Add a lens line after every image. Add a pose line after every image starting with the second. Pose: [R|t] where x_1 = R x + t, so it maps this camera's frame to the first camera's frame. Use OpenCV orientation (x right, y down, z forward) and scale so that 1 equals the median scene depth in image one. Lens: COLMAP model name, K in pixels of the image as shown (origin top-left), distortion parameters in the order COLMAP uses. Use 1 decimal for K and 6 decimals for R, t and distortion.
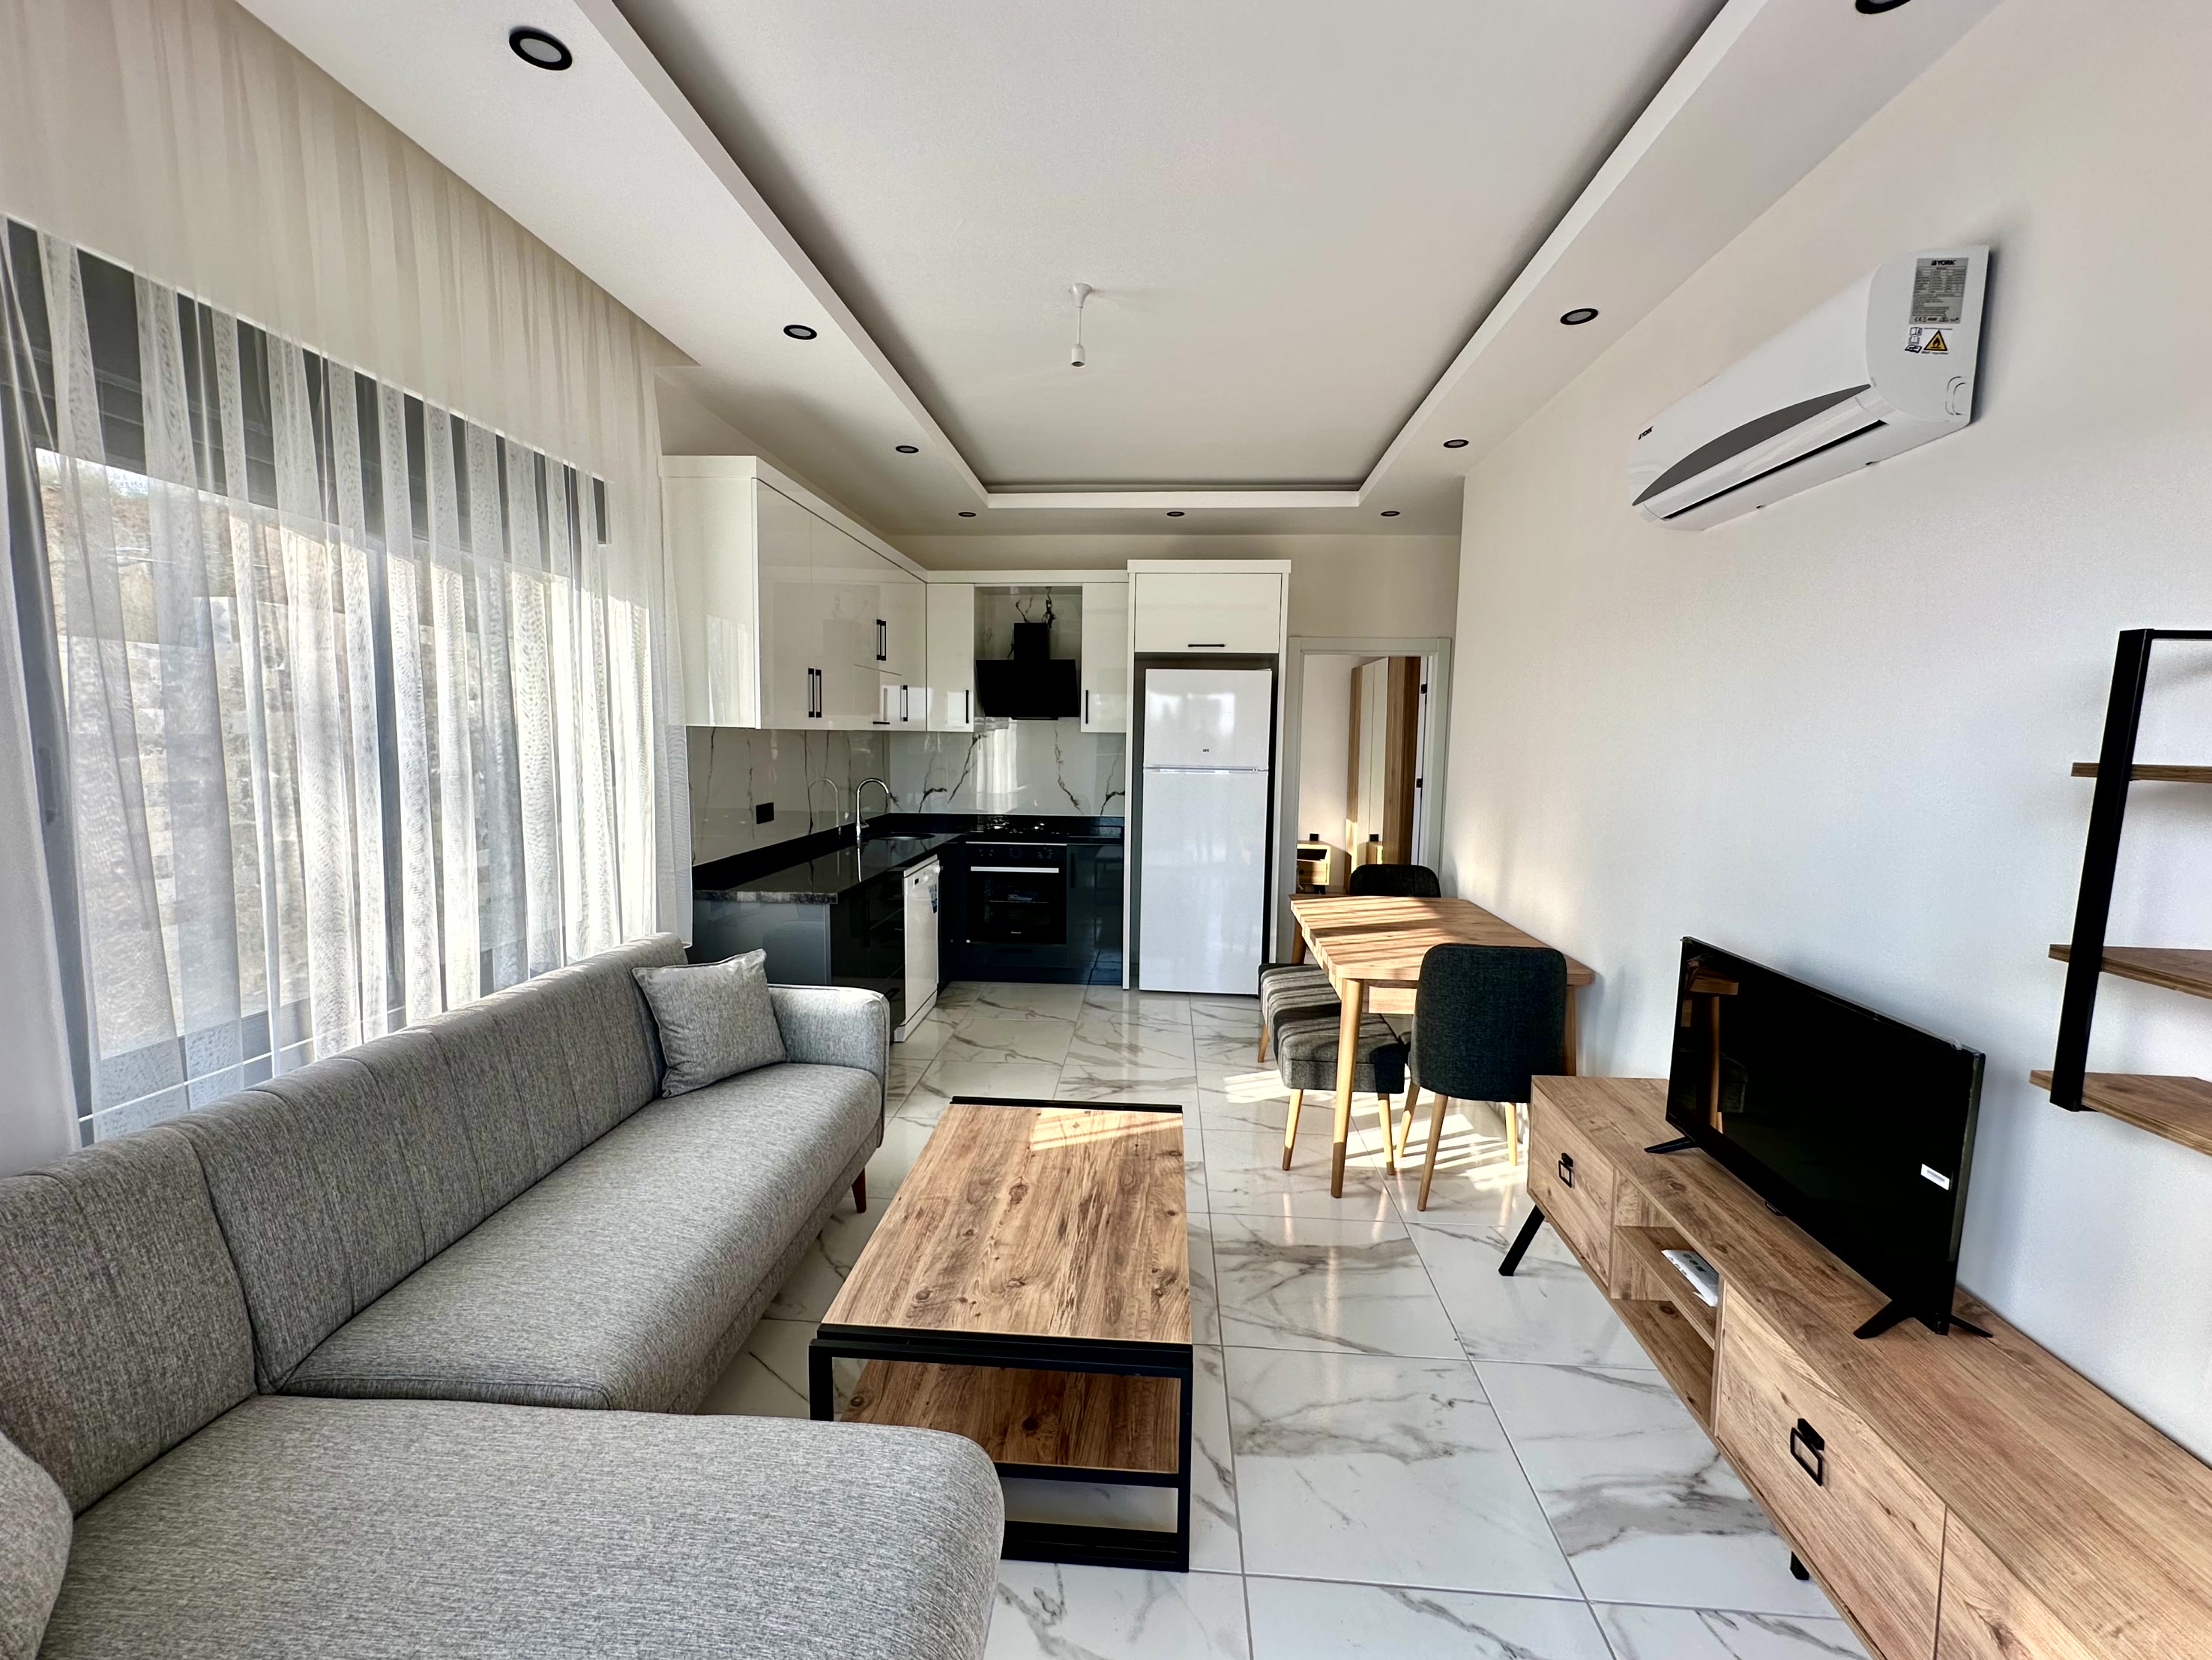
lens RADIAL K [[884.2, 0, 1105.4], [0, 884.2, 826.1], [0, 0, 1]] dist [-0.002916, 0.001750]
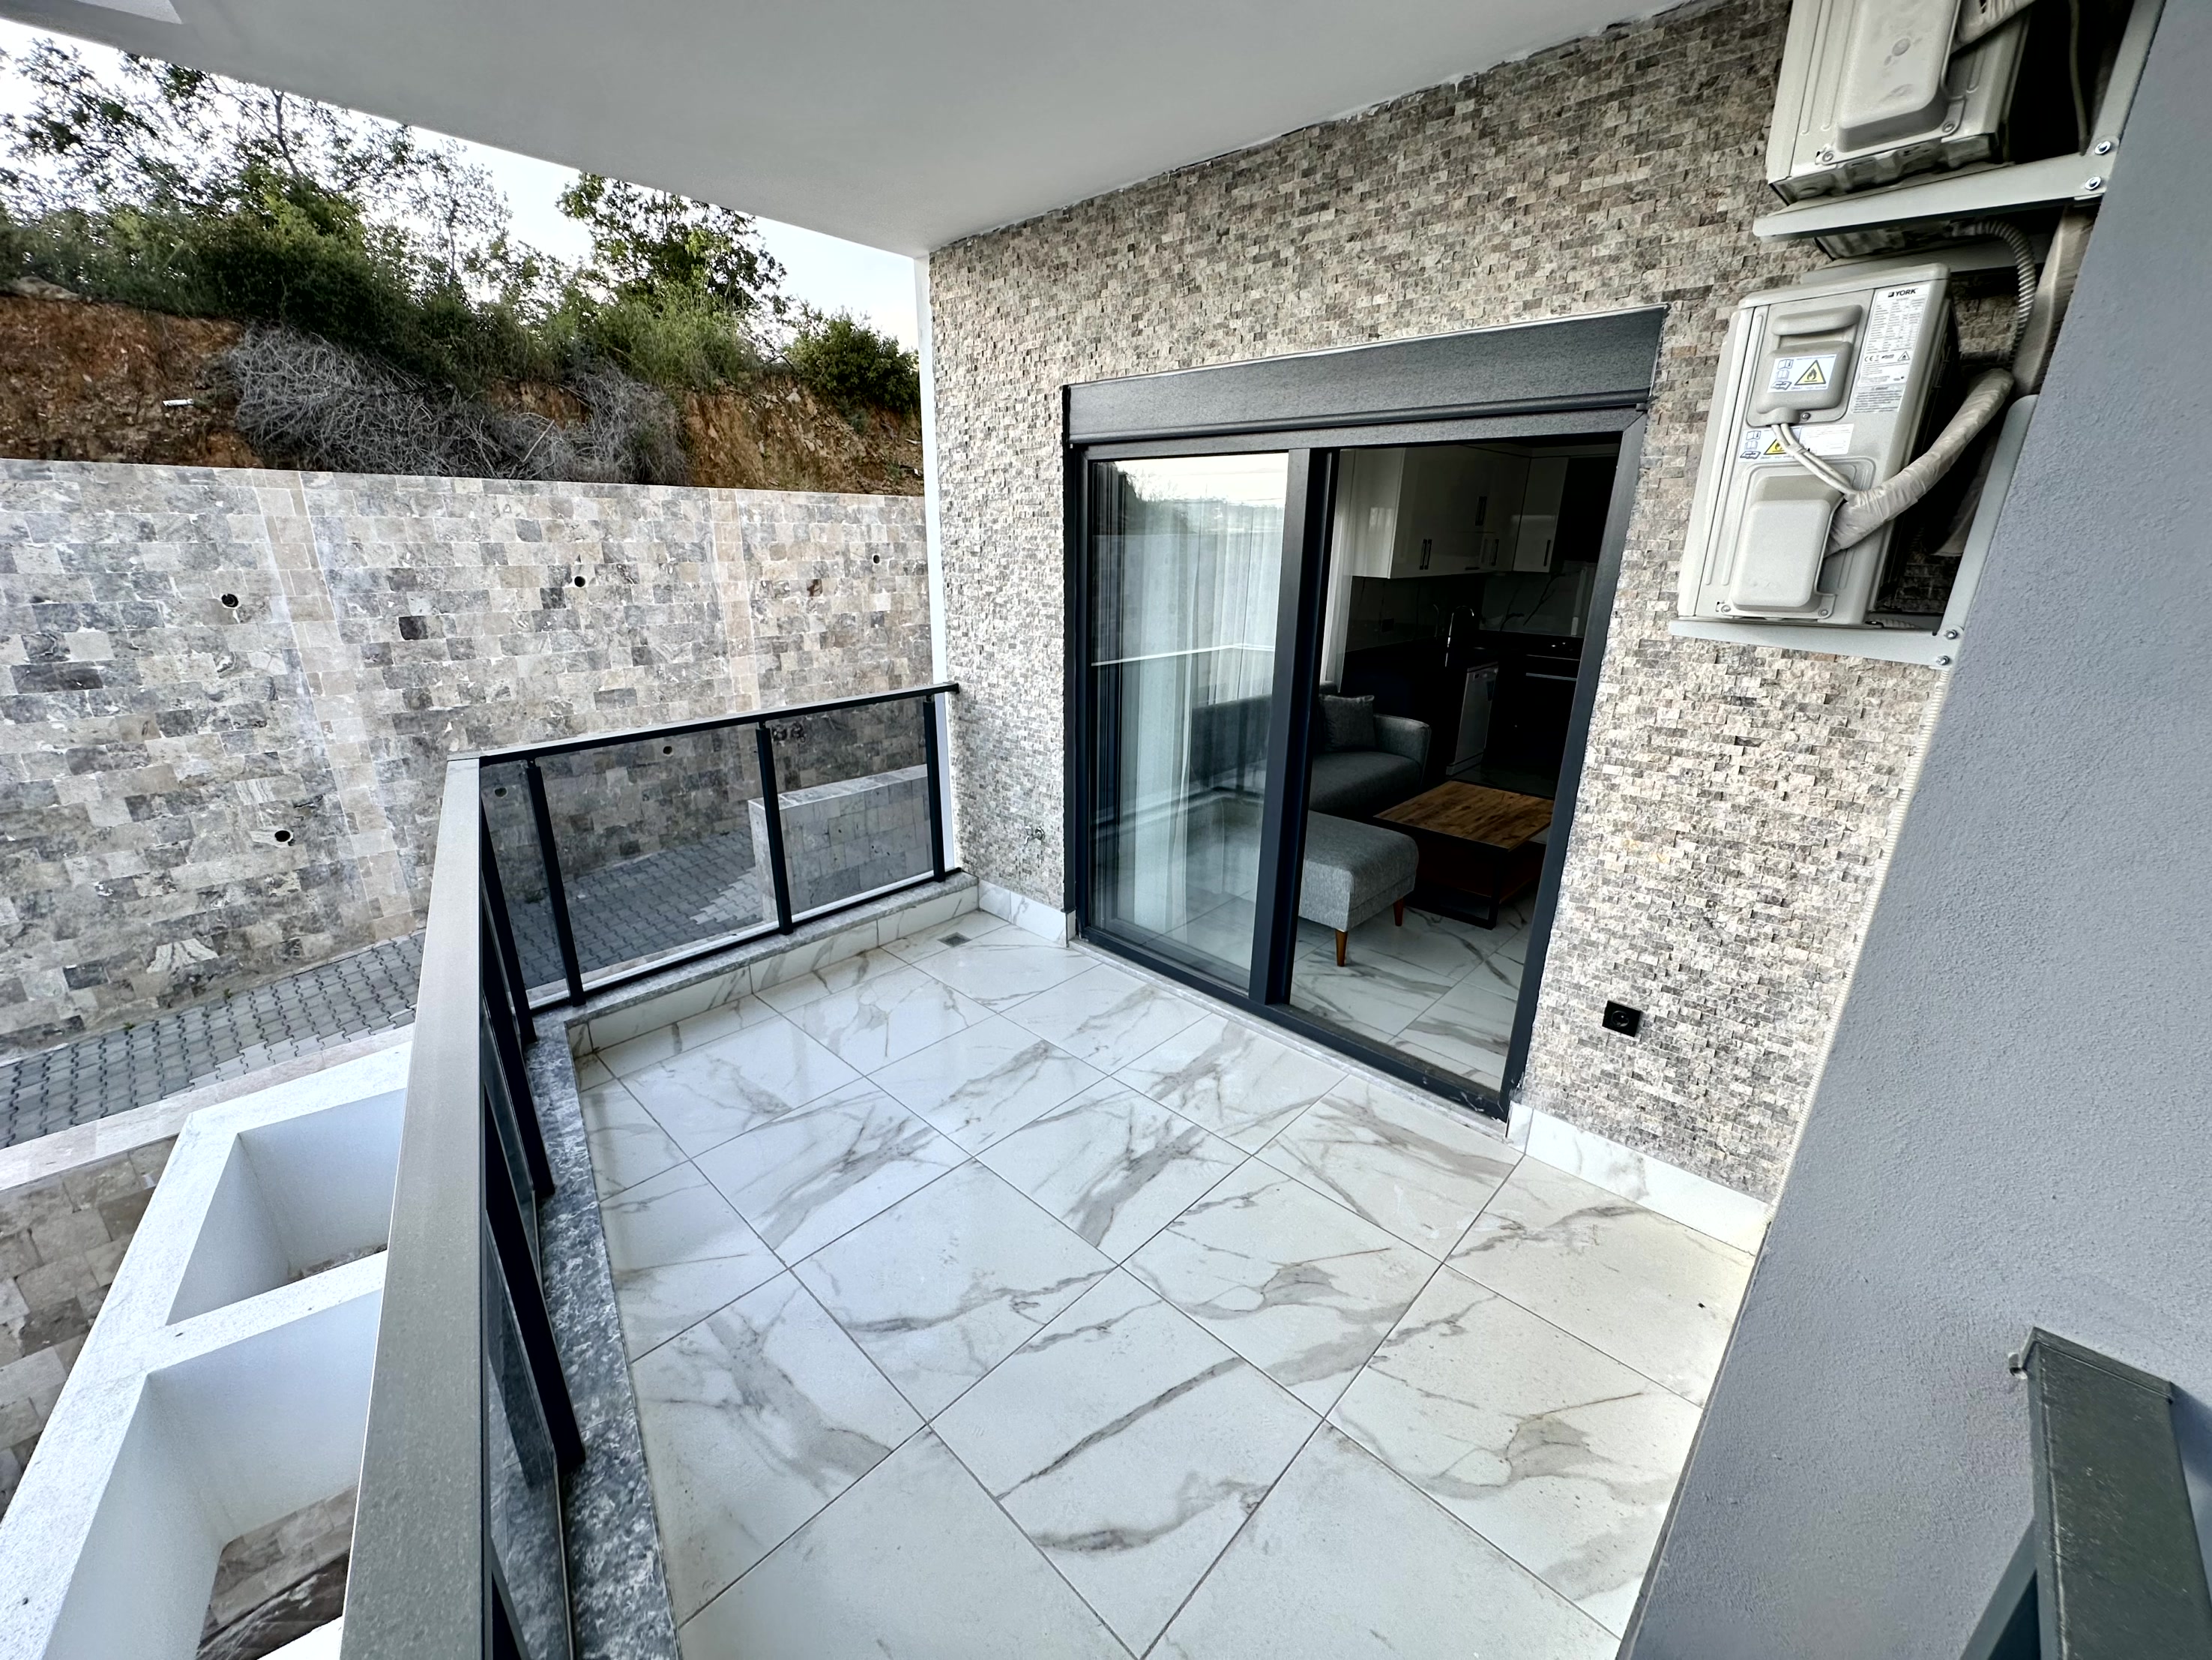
lens RADIAL K [[884.2, 0, 1105.7], [0, 884.2, 827.4], [0, 0, 1]] dist [-0.002916, 0.001750]
pose [[0.771608, 0.197428, -0.604684, 0.185378], [-0.065380, 0.970195, 0.233339, -0.000150], [0.632729, -0.140512, 0.761518, -0.426314]]
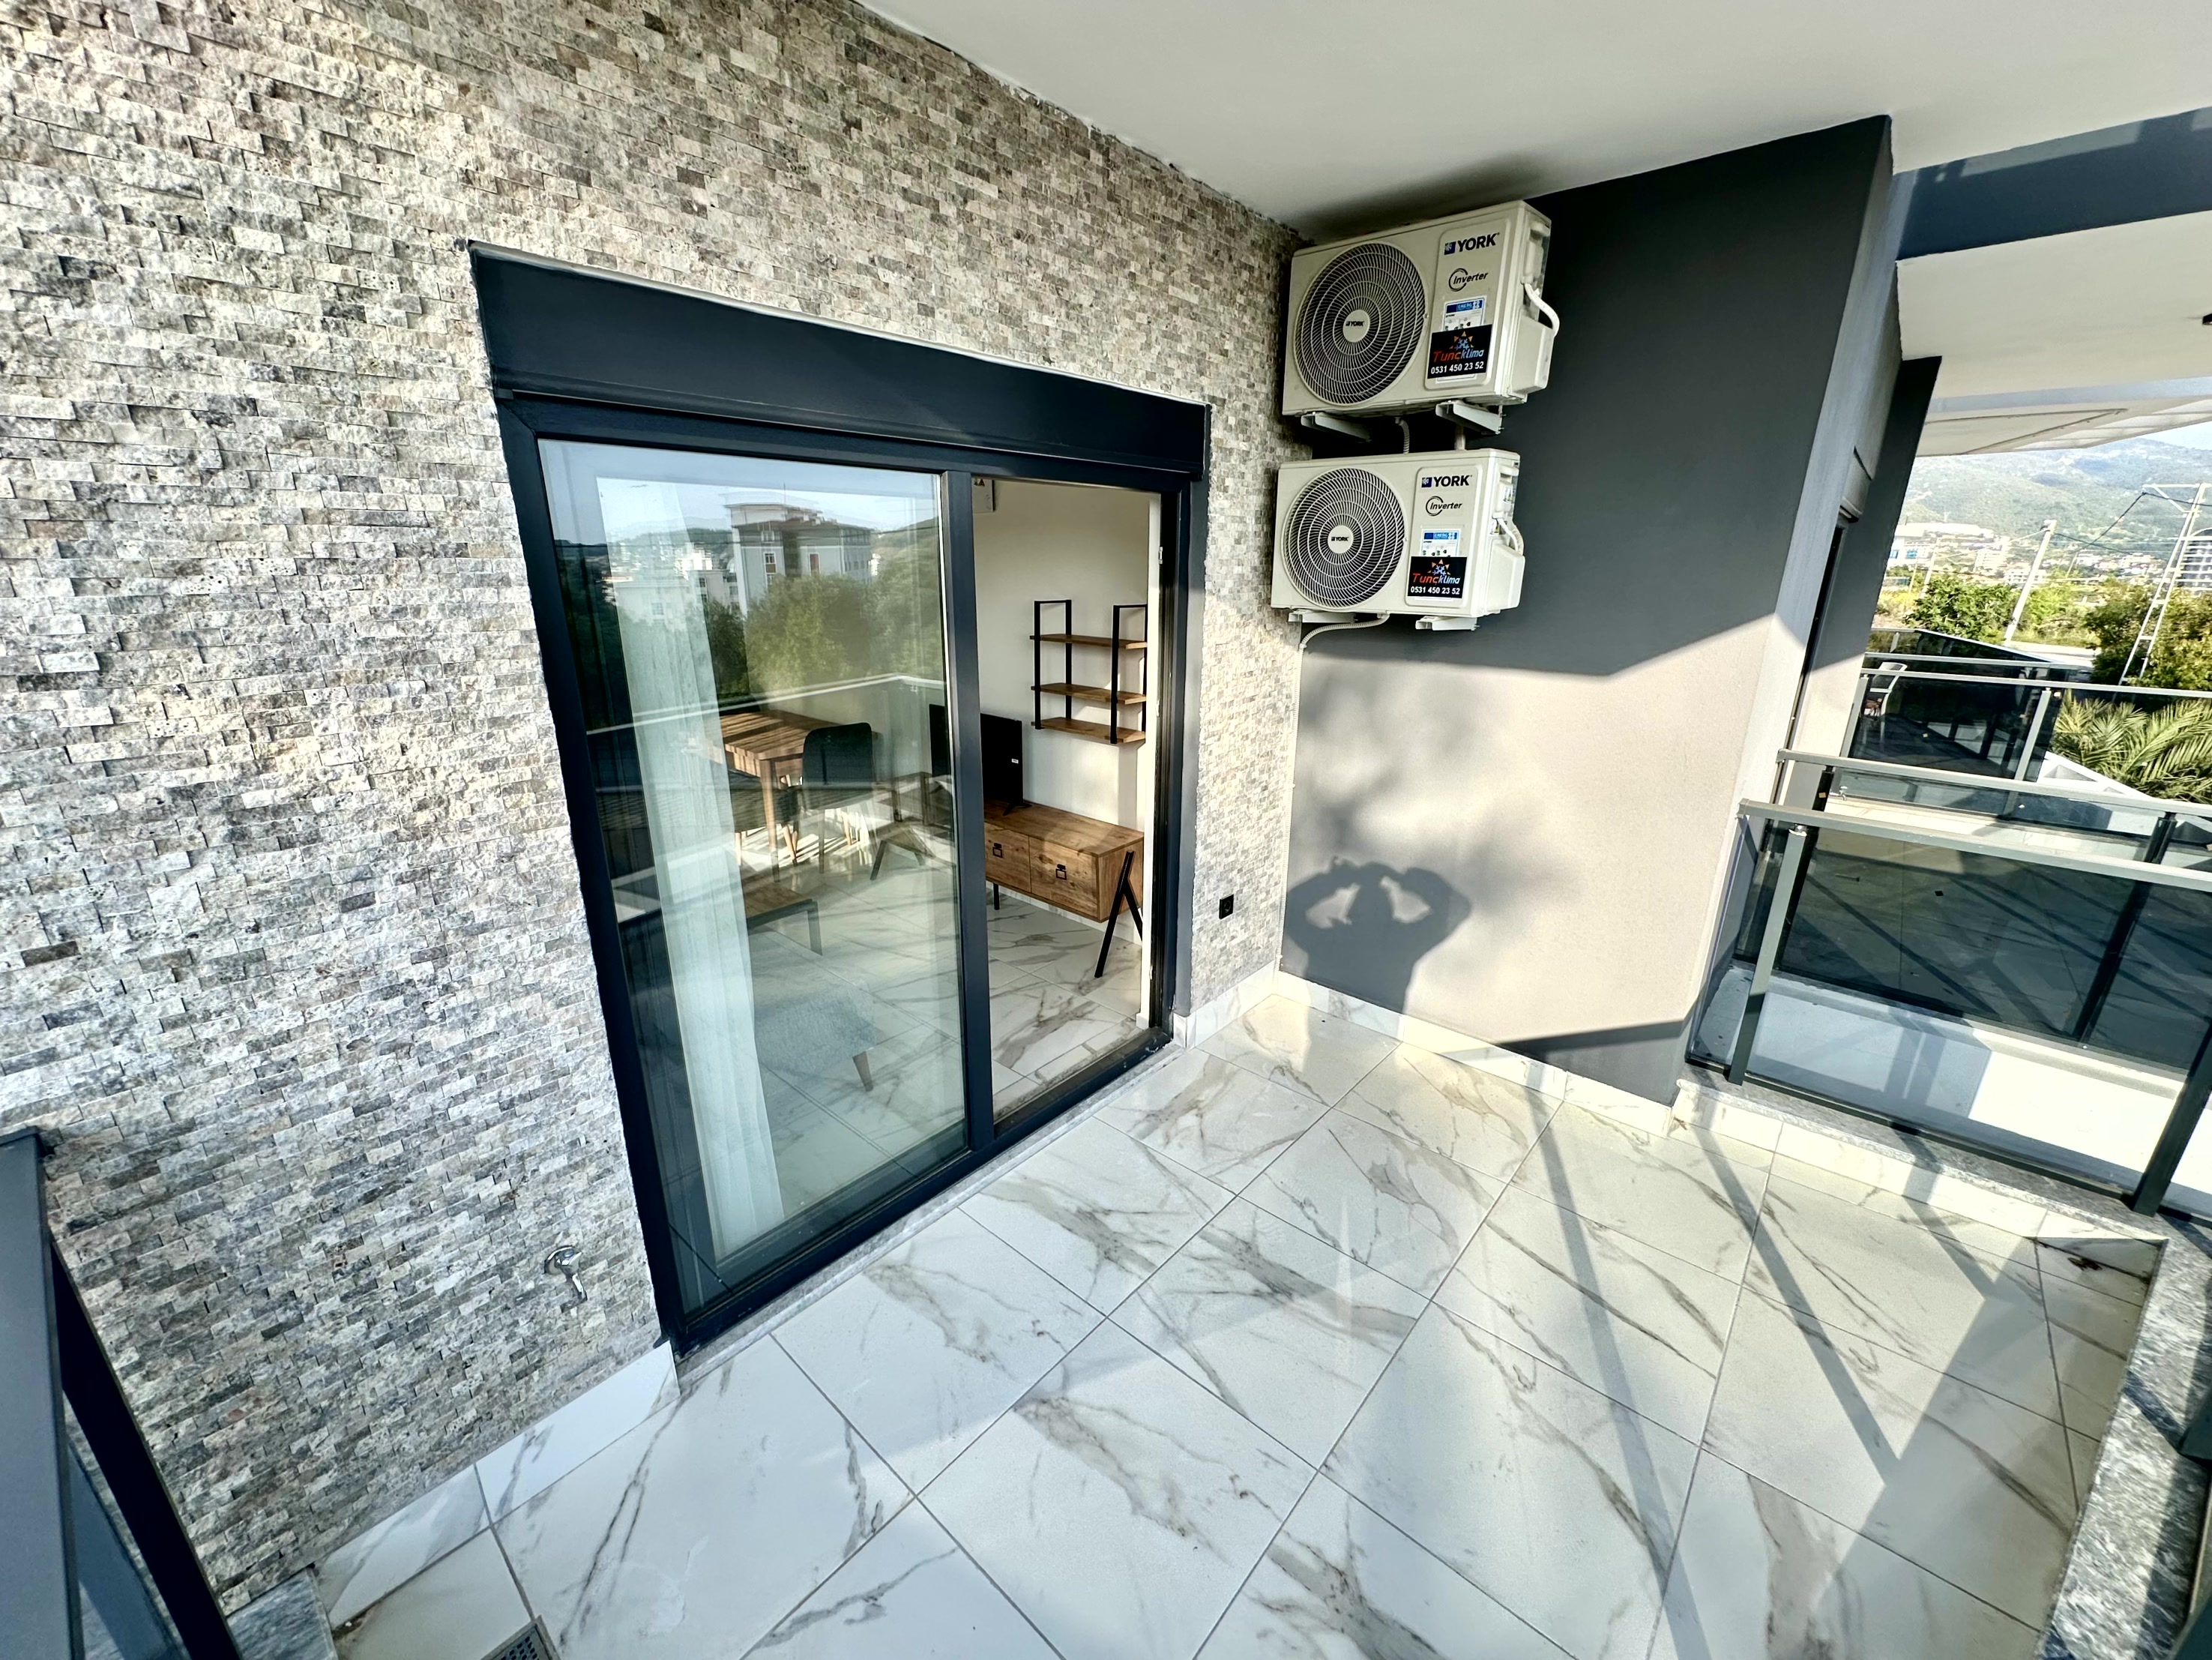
lens RADIAL K [[884.2, 0, 1108.9], [0, 884.2, 828.6], [0, 0, 1]] dist [-0.002916, 0.001750]
pose [[0.608369, -0.247213, 0.754170, -0.294658], [0.086192, 0.965210, 0.246862, -0.031459], [-0.788960, -0.085180, 0.608511, -0.275402]]
